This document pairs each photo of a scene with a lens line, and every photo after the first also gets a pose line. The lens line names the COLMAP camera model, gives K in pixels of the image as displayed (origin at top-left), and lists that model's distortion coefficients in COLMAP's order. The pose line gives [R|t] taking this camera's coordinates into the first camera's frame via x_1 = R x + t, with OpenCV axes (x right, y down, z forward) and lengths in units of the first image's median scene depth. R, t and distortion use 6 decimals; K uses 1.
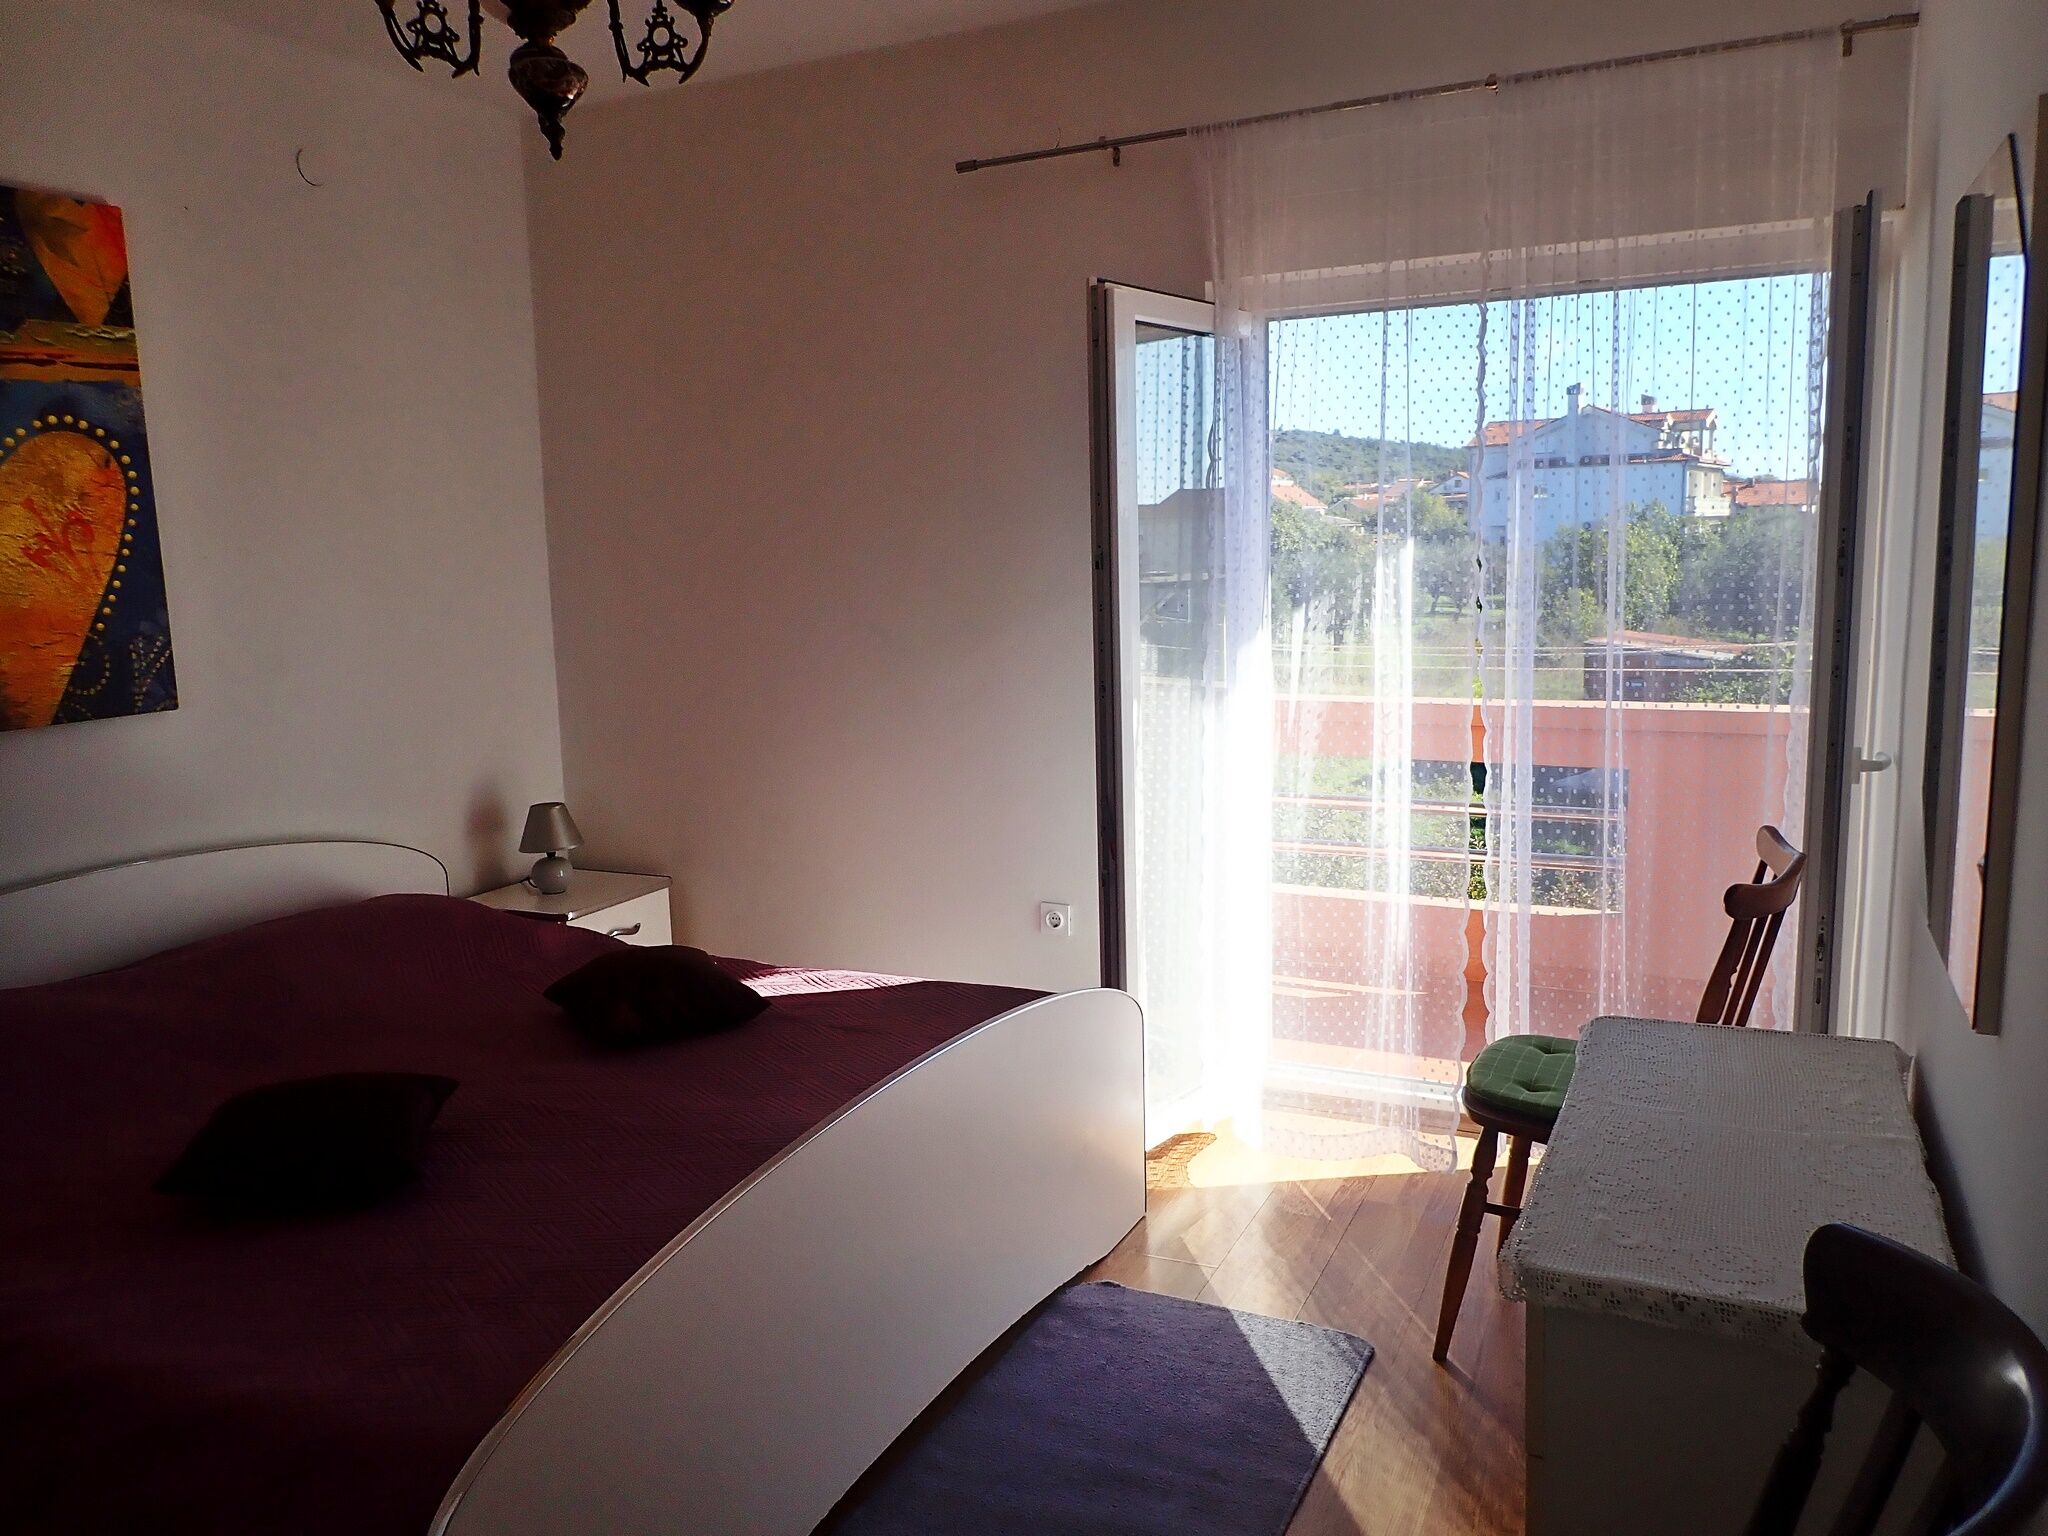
lens RADIAL K [[1503.0, 0, 1014.1], [0, 1503.0, 761.8], [0, 0, 1]] dist [0.005403, -0.017948]
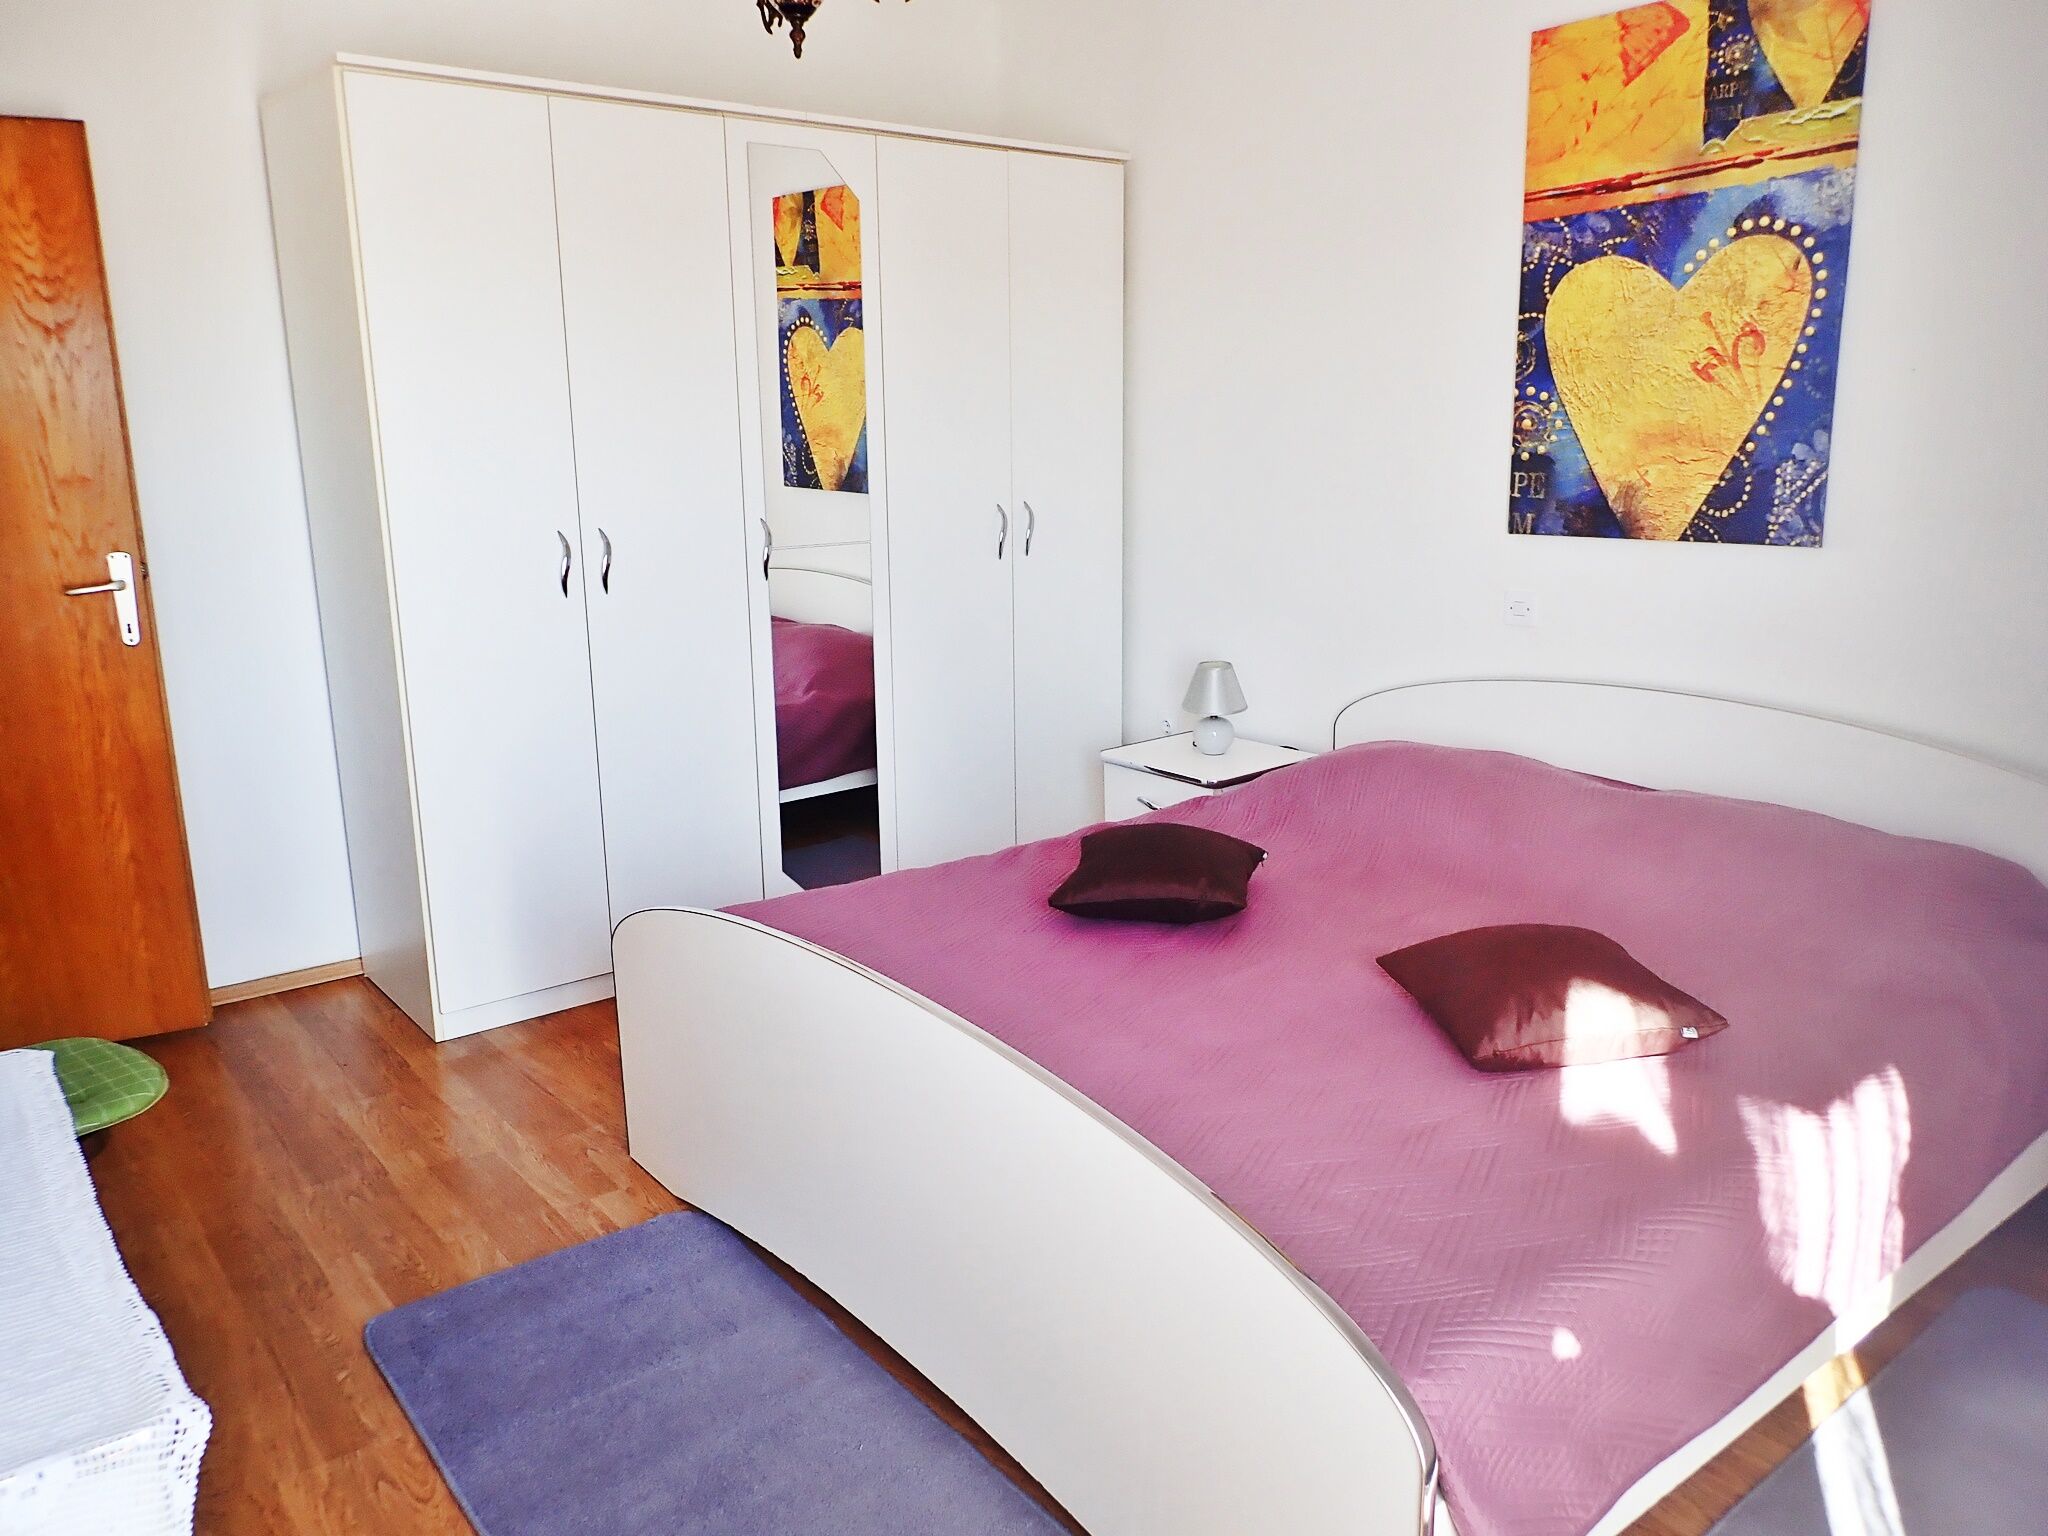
lens RADIAL K [[1503.0, 0, 1014.1], [0, 1503.0, 761.8], [0, 0, 1]] dist [0.005403, -0.017948]
pose [[-0.430166, 0.235065, -0.871608, 0.466124], [-0.100243, 0.947095, 0.304897, -0.145484], [0.897167, 0.218529, -0.383845, 1.001012]]
